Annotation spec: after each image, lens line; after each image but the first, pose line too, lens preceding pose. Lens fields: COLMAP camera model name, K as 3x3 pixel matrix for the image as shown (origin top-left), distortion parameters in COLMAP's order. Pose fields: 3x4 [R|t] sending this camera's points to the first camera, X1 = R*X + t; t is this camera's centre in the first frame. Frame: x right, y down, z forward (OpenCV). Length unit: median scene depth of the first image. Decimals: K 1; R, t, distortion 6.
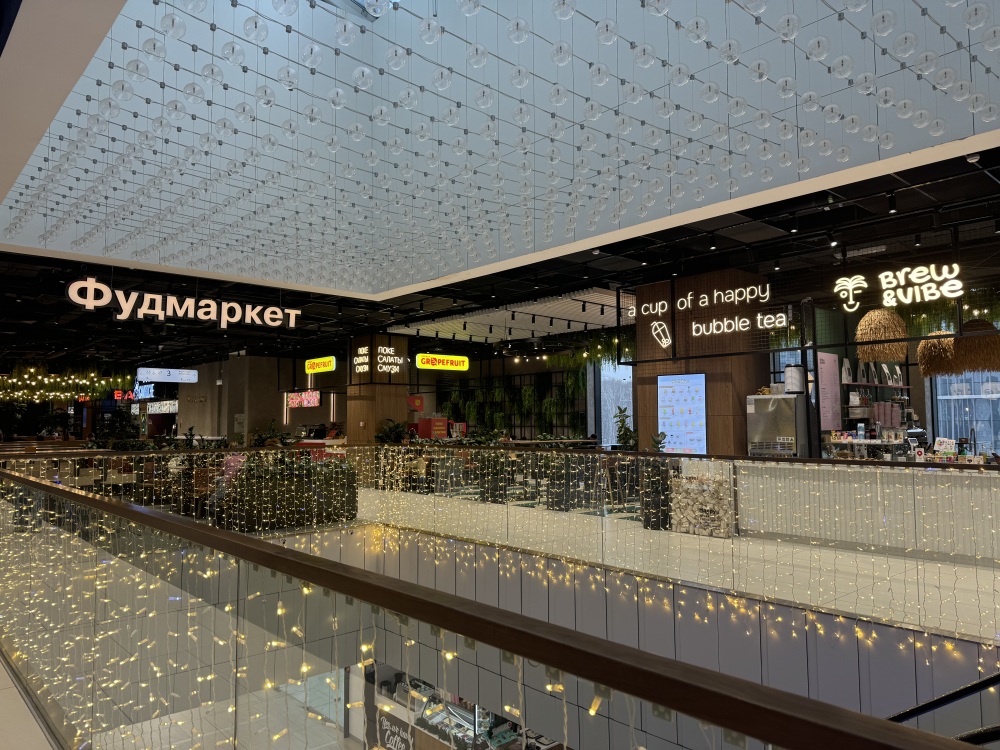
lens RADIAL K [[681.3, 0, 500.0], [0, 681.3, 375.0], [0, 0, 1]] dist [0.081029, -0.145751]
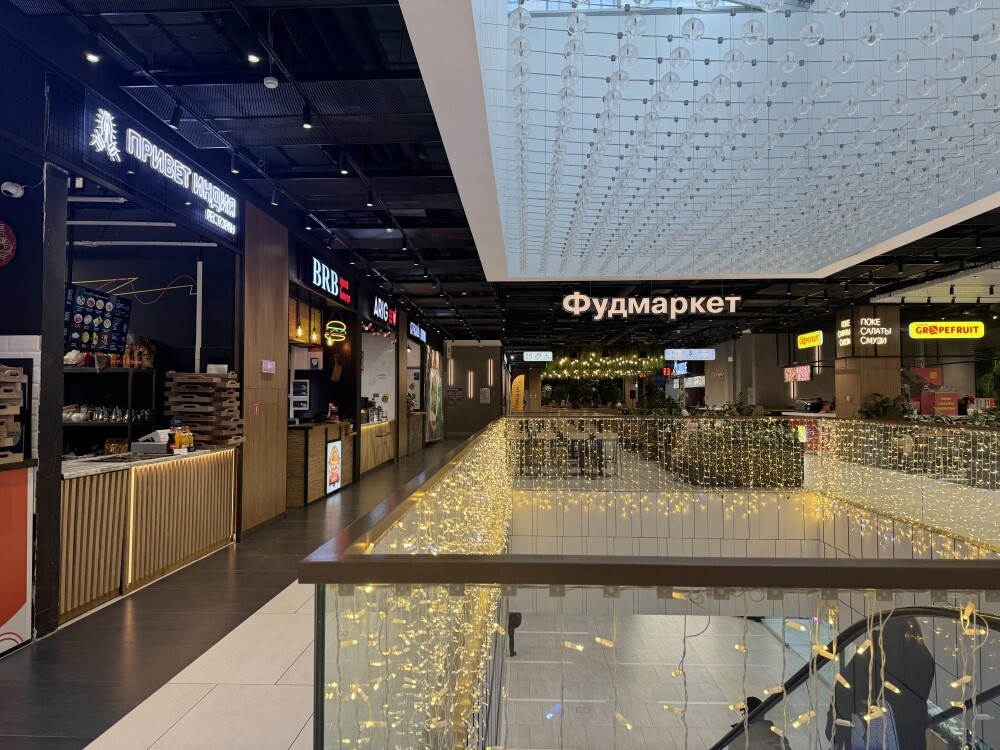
lens RADIAL K [[681.3, 0, 500.0], [0, 681.3, 375.0], [0, 0, 1]] dist [0.081029, -0.145751]
pose [[0.708149, -0.016072, -0.705880, 0.228643], [0.043269, 0.998850, 0.020666, -0.006155], [0.704736, -0.045177, 0.708030, -0.085796]]
